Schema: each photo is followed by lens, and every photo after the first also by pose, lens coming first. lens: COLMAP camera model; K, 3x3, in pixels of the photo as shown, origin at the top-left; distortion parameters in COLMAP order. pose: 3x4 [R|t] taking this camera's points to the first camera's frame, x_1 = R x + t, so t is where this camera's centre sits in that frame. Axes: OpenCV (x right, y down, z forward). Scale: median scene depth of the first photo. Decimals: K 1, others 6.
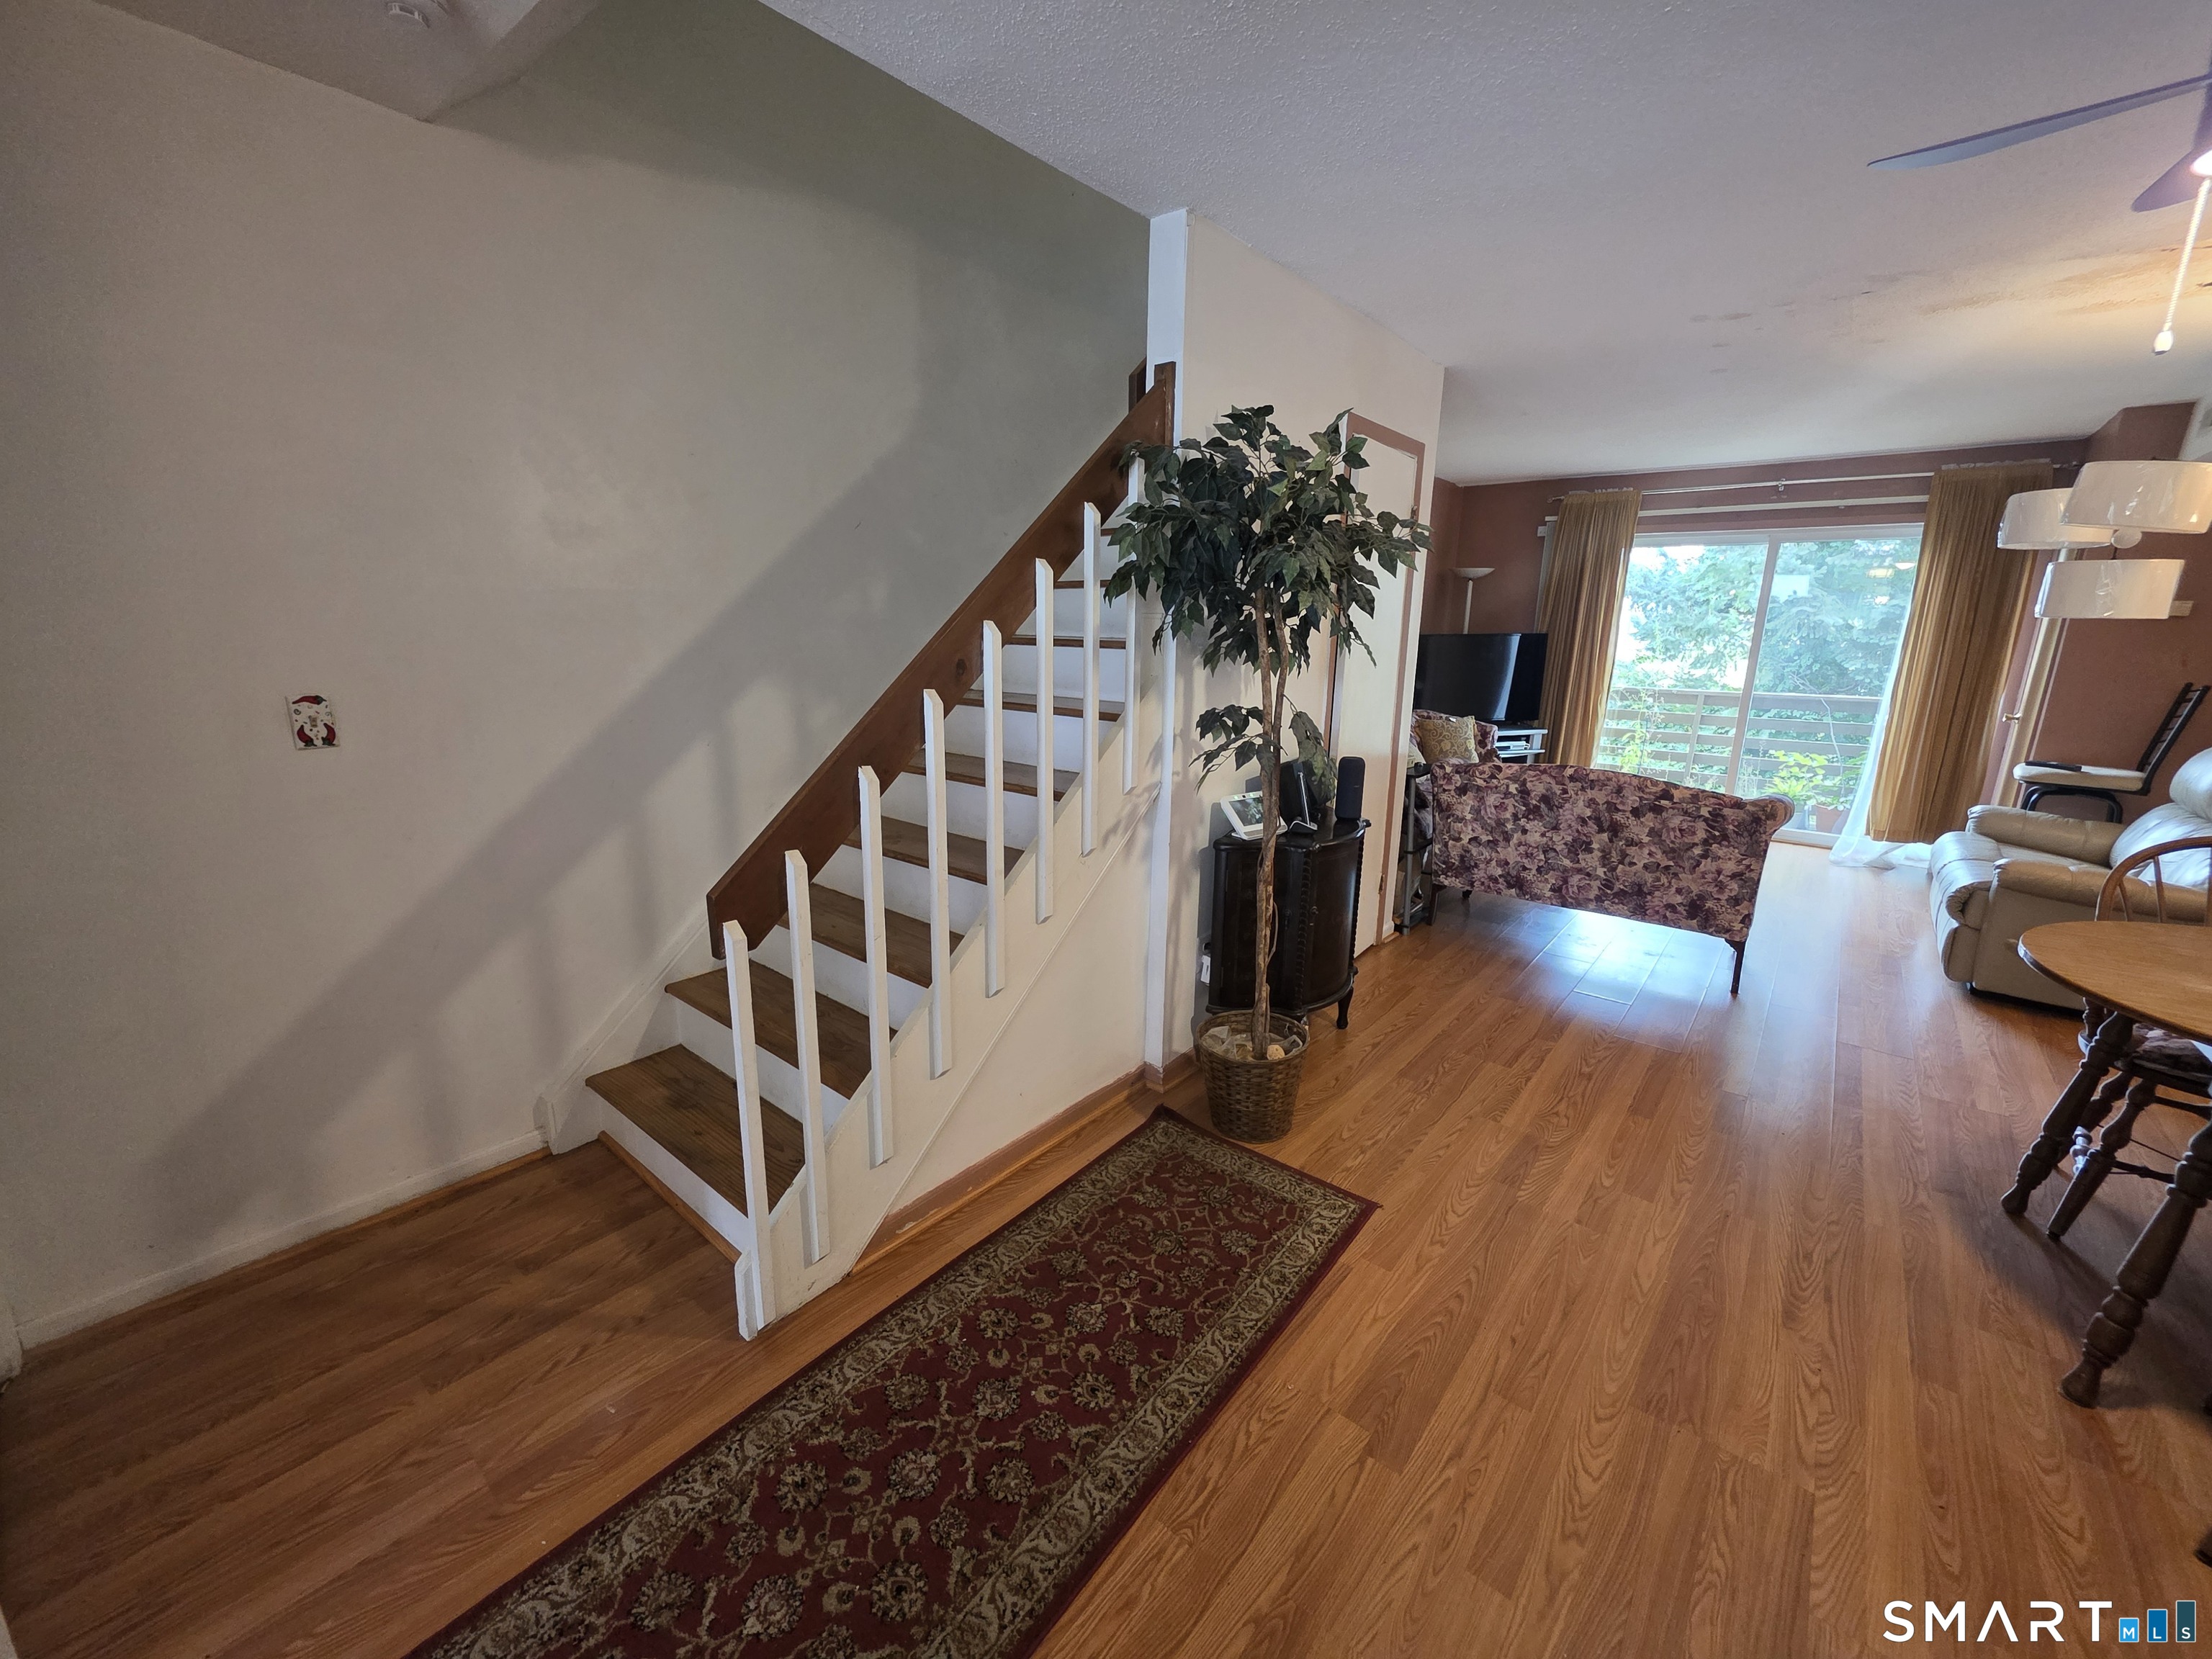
lens RADIAL K [[884.7, 0, 1102.6], [0, 884.7, 817.1], [0, 0, 1]] dist [-0.000169, 0.000192]
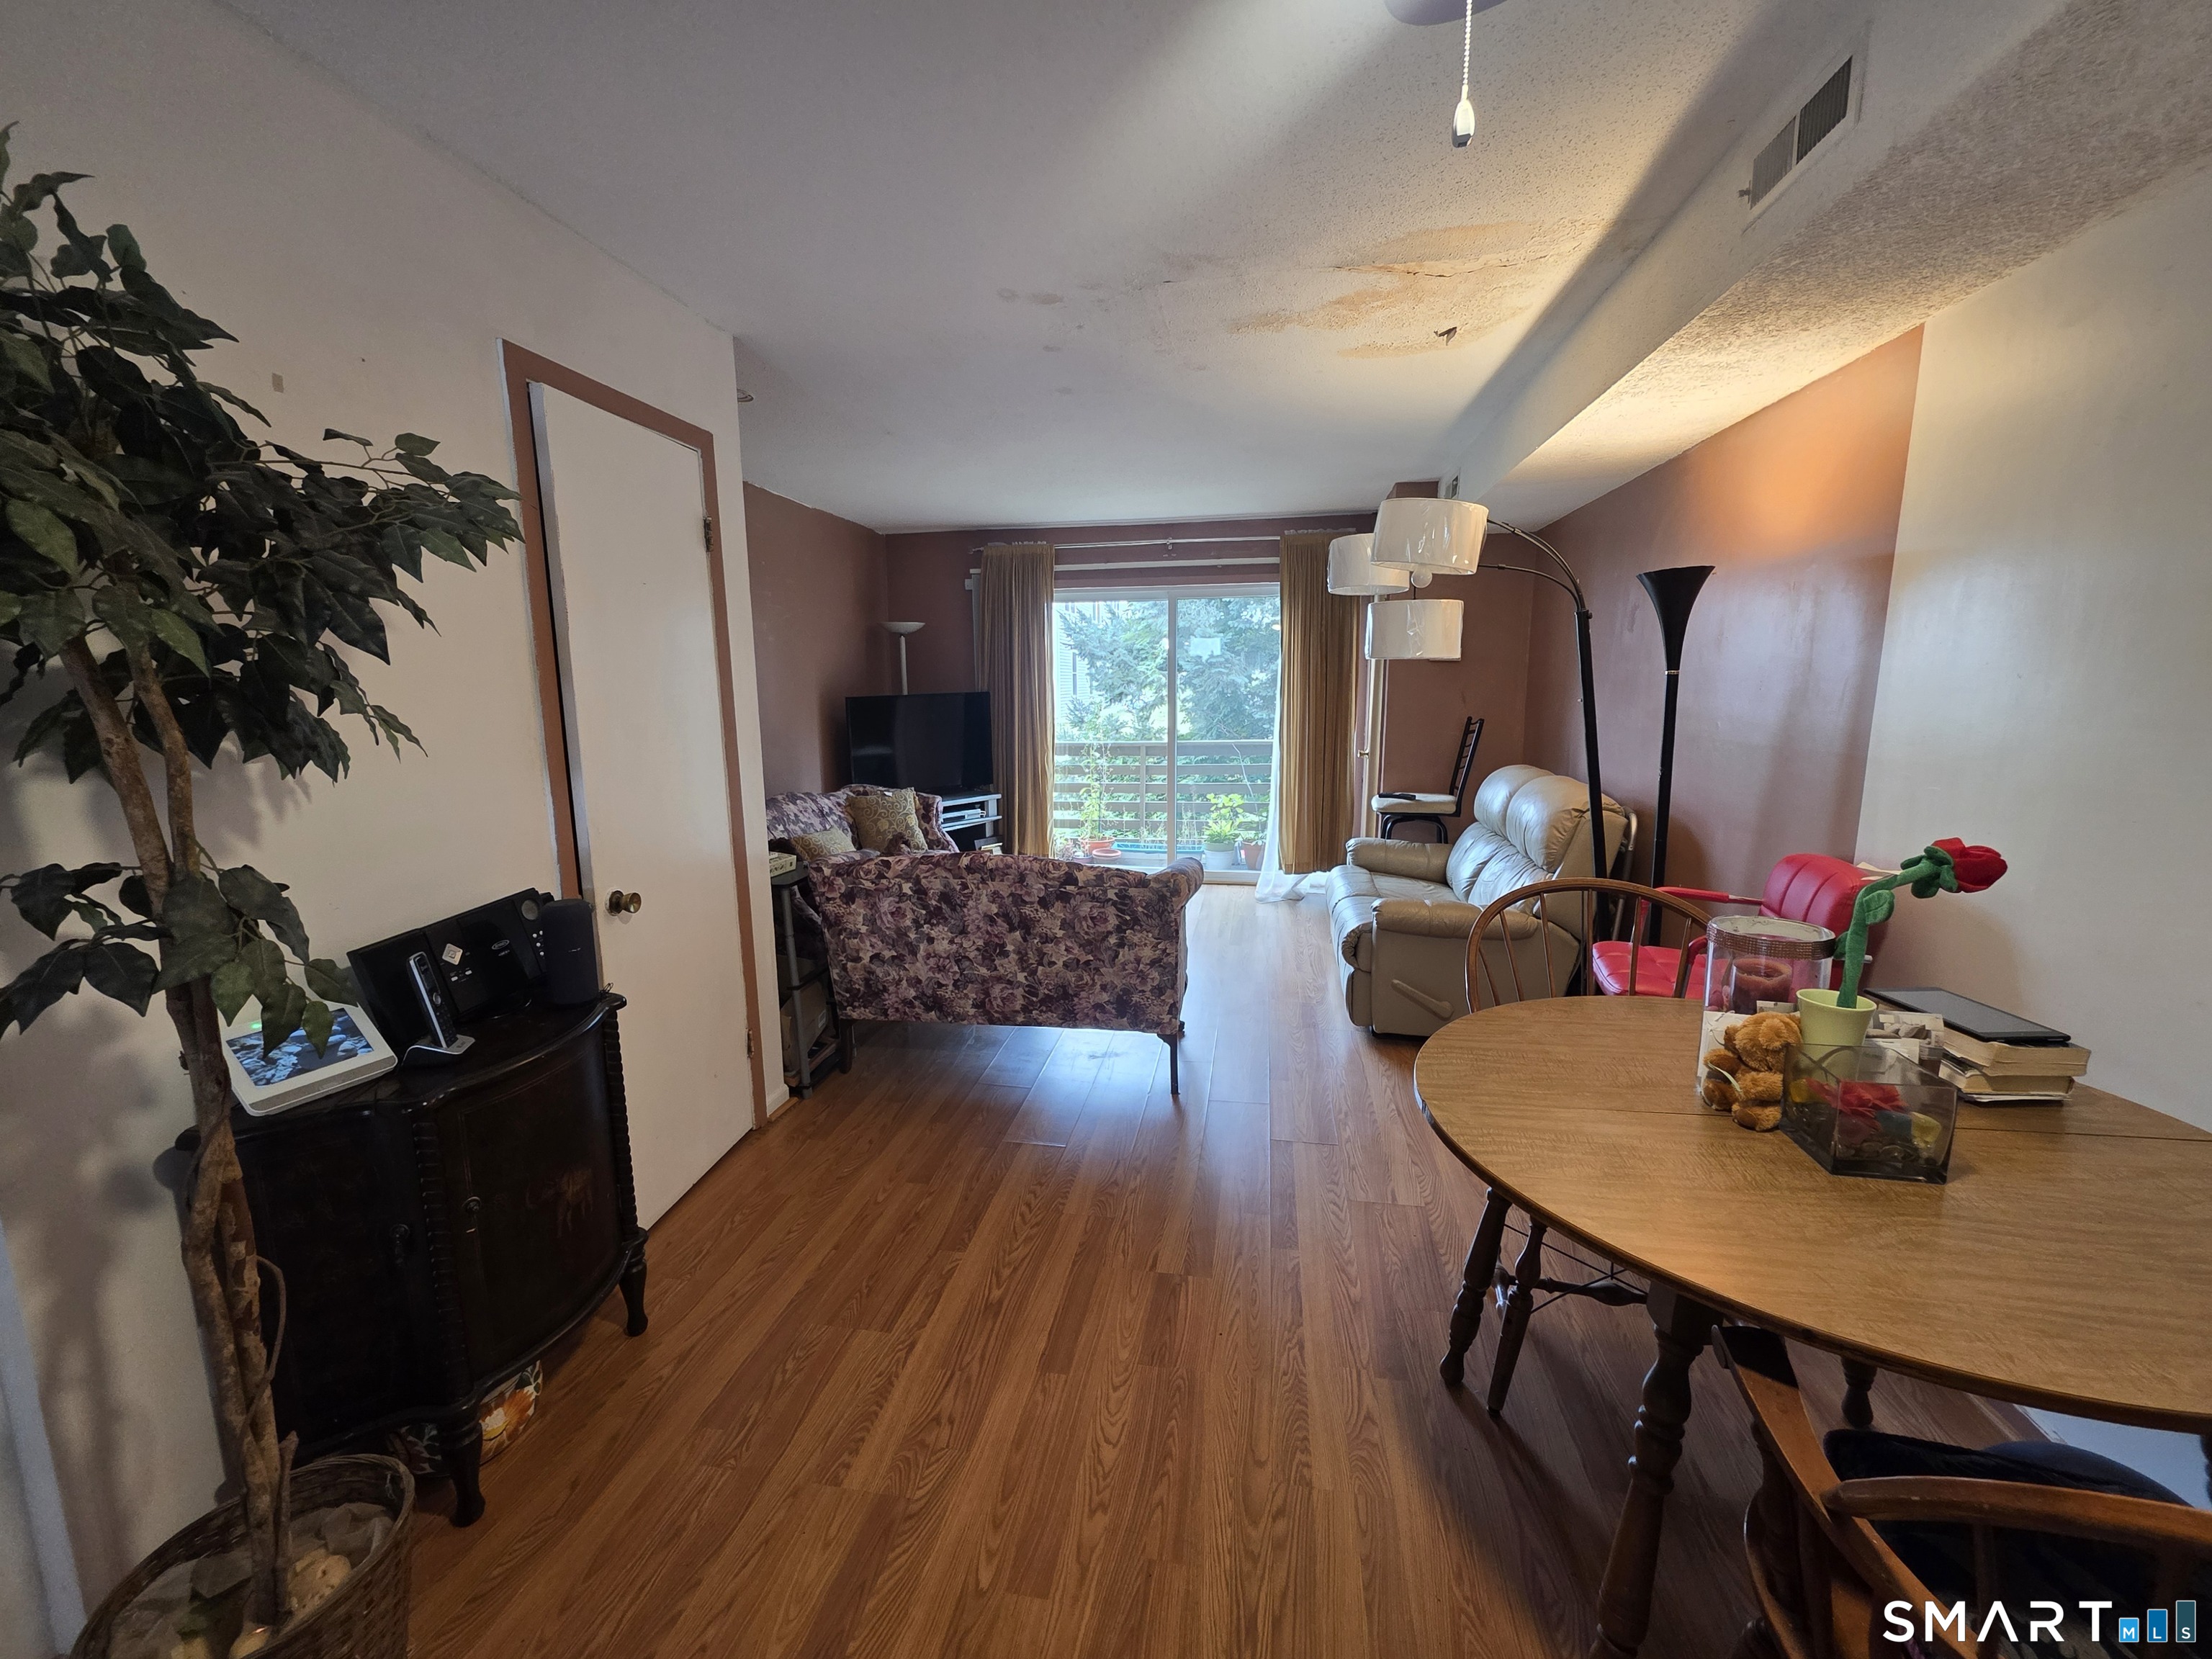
lens RADIAL K [[884.7, 0, 1102.6], [0, 884.7, 817.1], [0, 0, 1]] dist [-0.000169, 0.000192]
pose [[0.870725, -0.096255, 0.482259, 0.252601], [0.131159, 0.990590, -0.039095, -0.042638], [-0.473958, 0.097293, 0.875156, 0.242057]]
